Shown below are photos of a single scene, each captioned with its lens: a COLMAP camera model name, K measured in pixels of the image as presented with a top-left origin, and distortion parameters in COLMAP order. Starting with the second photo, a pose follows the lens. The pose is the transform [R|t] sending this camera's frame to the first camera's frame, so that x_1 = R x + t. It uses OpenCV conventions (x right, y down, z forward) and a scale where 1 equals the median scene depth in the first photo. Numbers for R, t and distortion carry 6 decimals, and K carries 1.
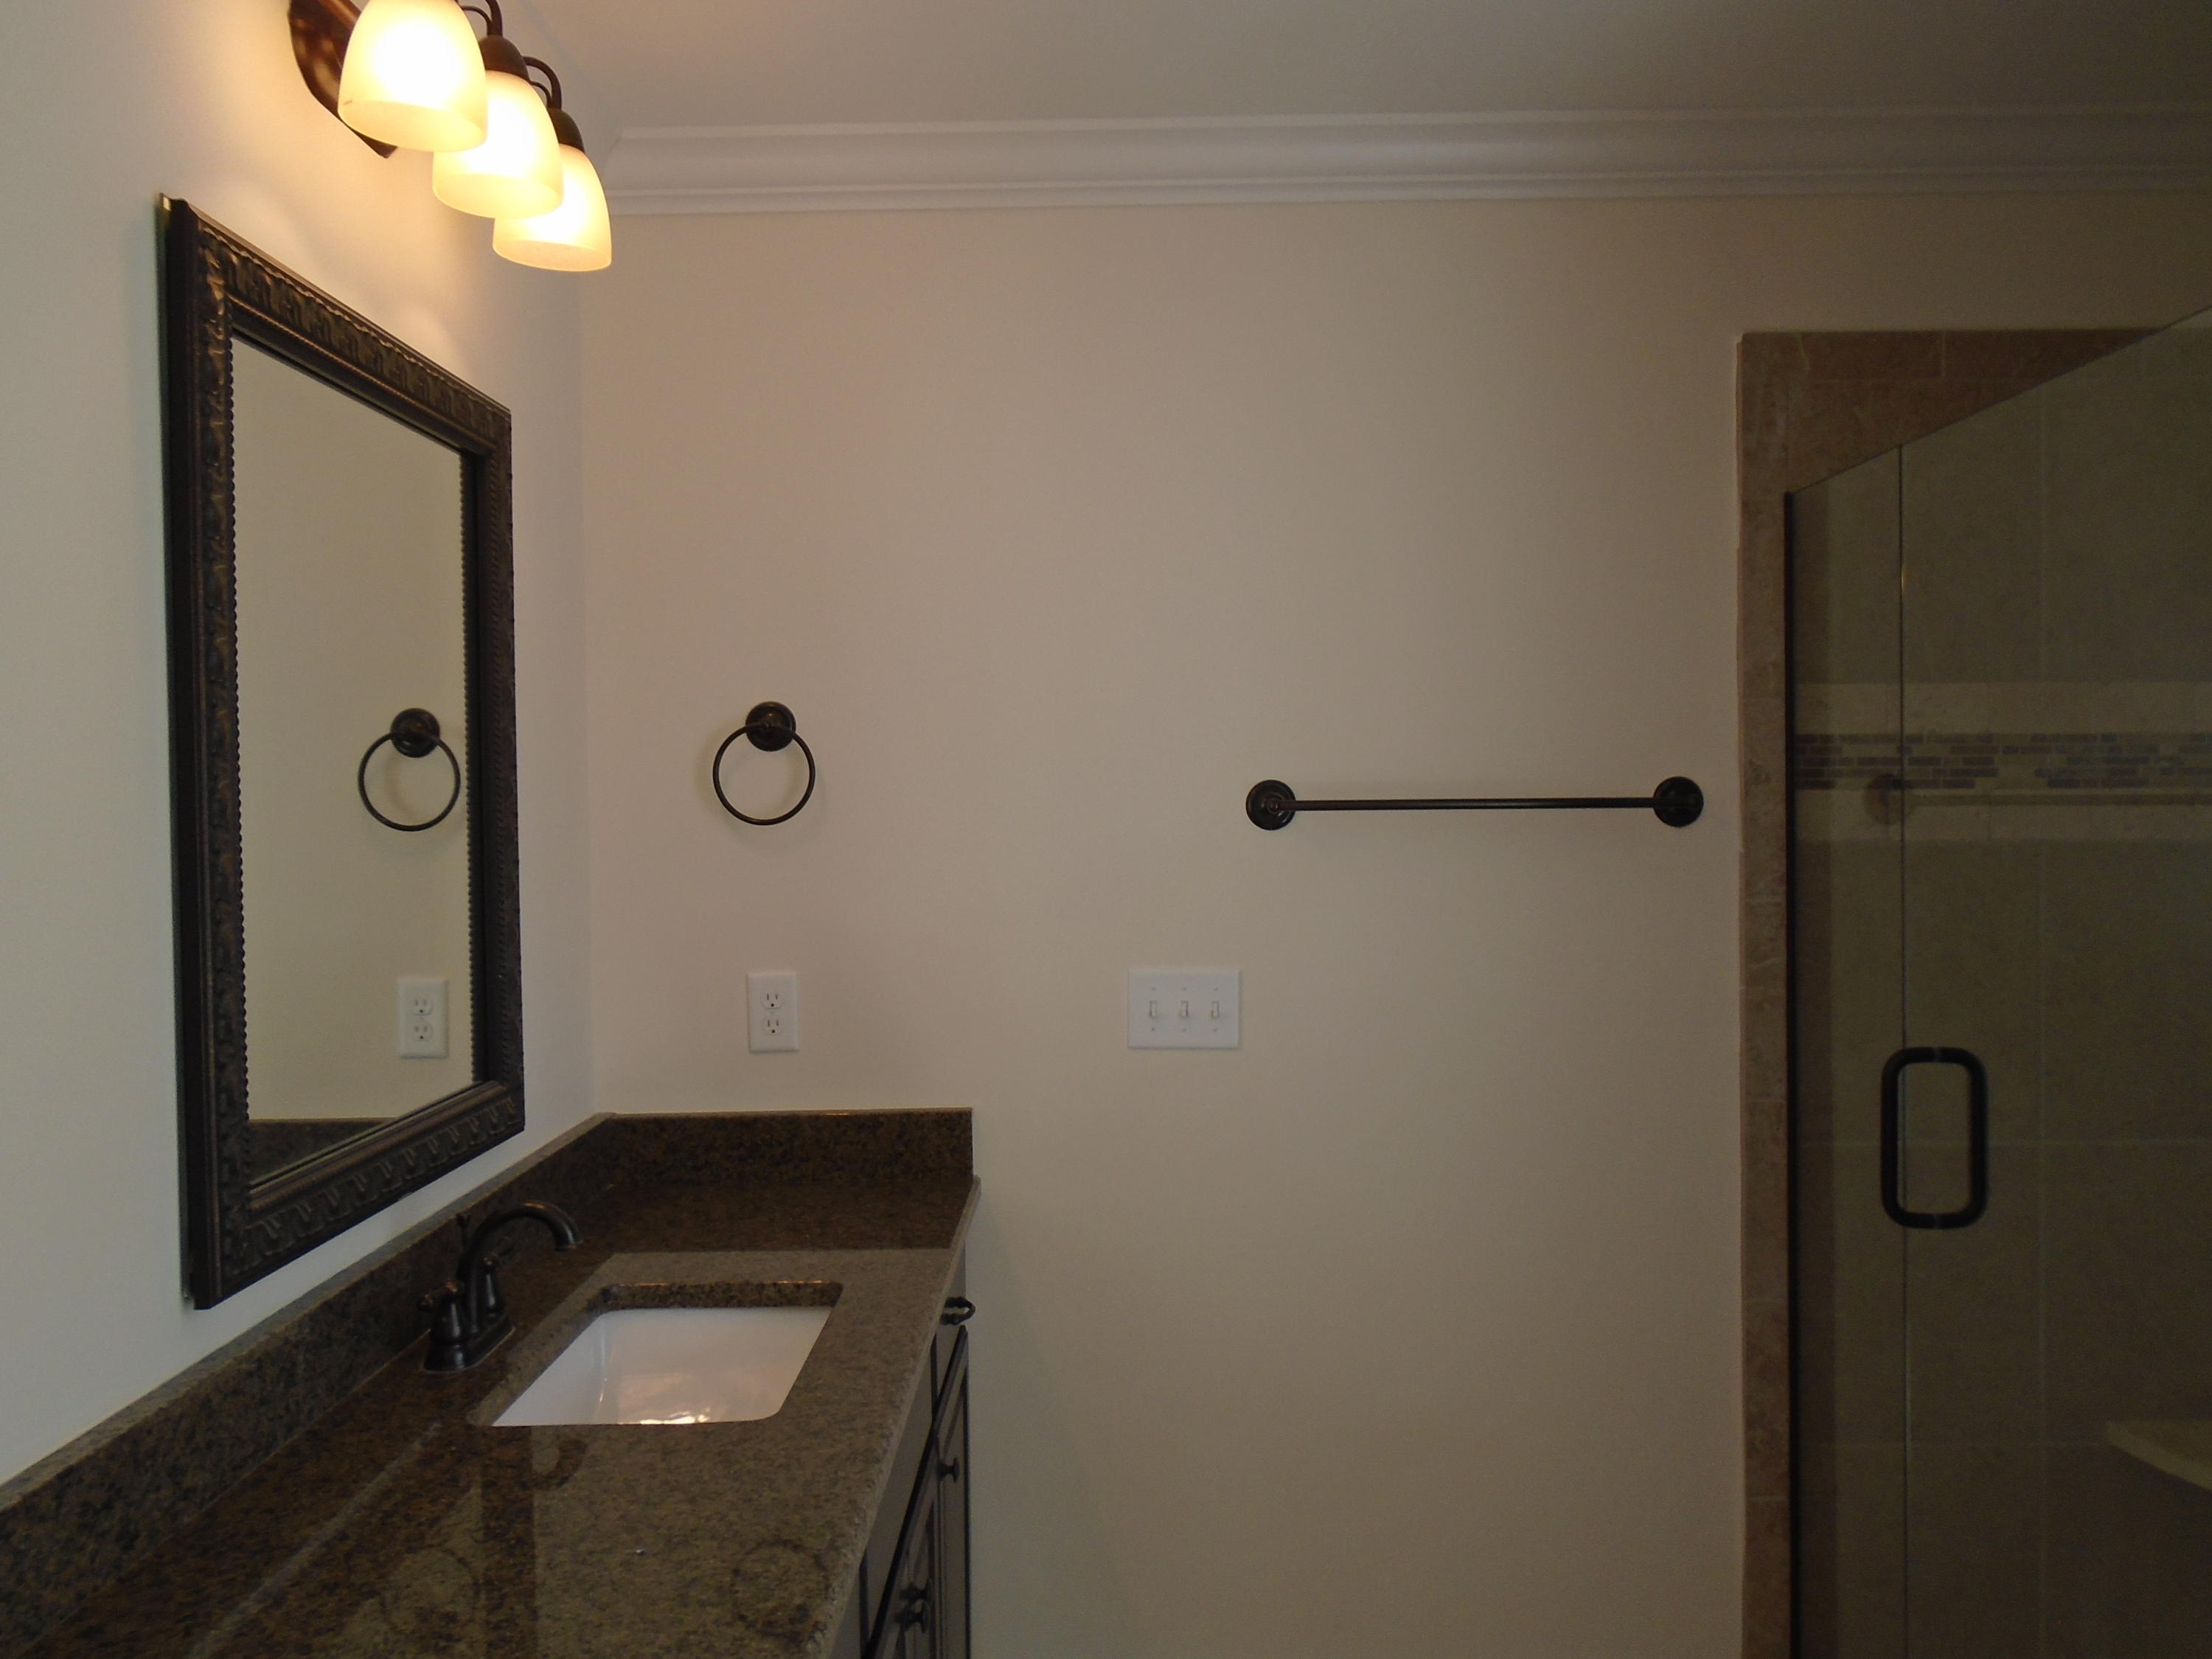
lens RADIAL K [[1712.3, 0, 1099.6], [0, 1712.3, 813.1], [0, 0, 1]] dist [-0.003118, -0.003234]
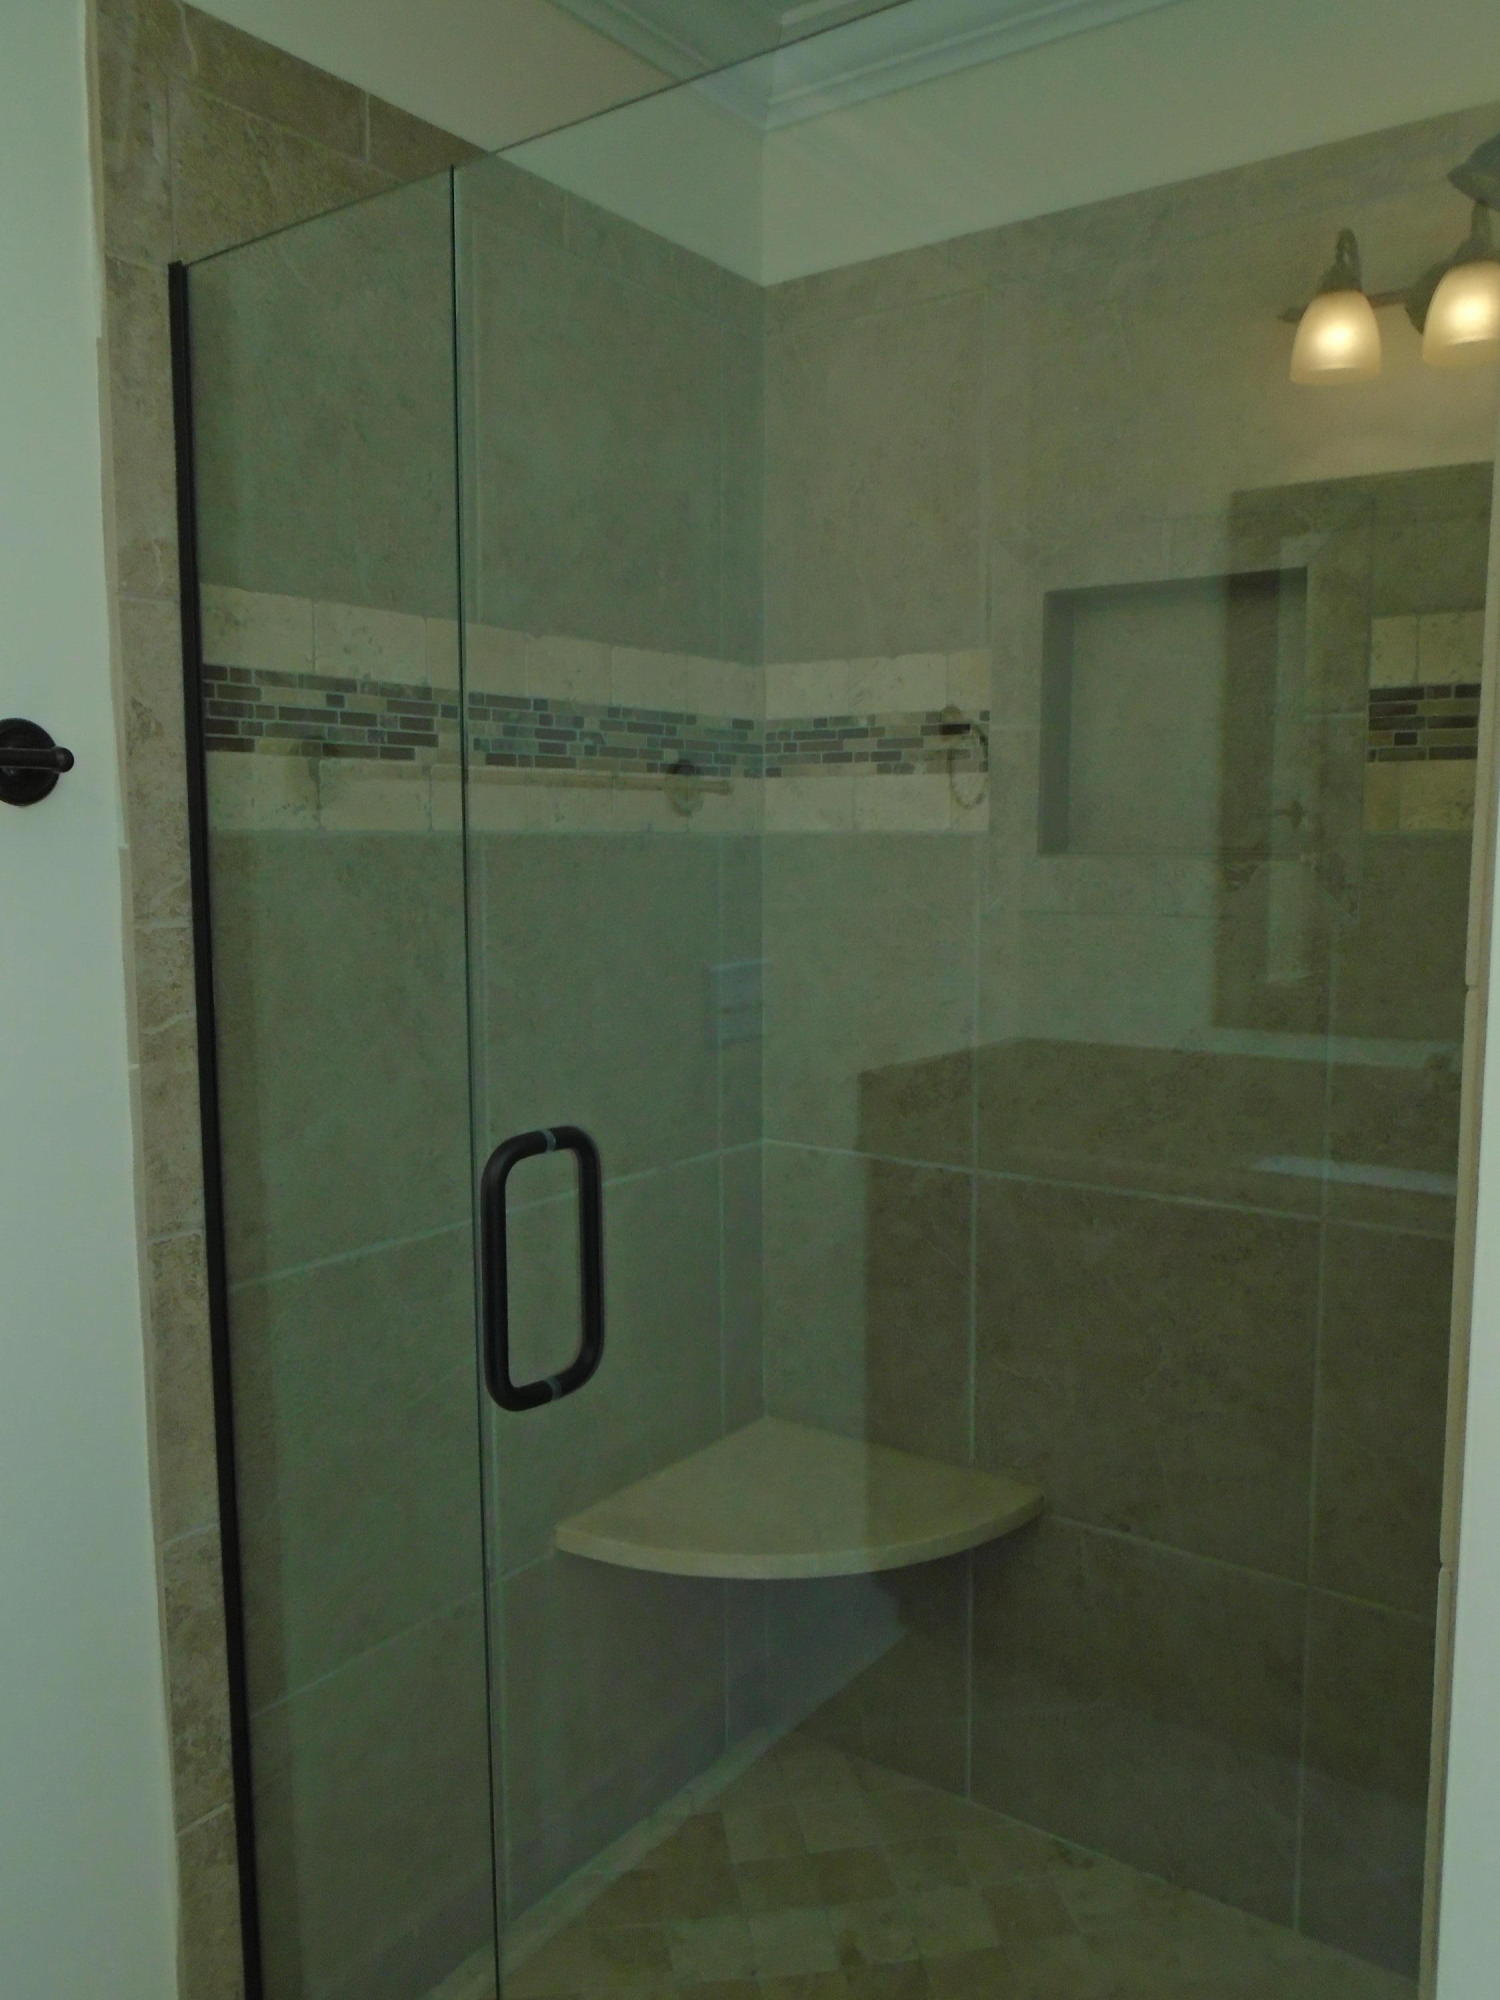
lens RADIAL K [[1521.7, 0, 772.9], [0, 1521.7, 988.5], [0, 0, 1]] dist [-0.013757, 0.004549]
pose [[0.568517, -0.076577, 0.819100, 0.056504], [0.010976, 0.996276, 0.085522, 0.028907], [-0.822598, -0.039630, 0.567240, 0.498696]]
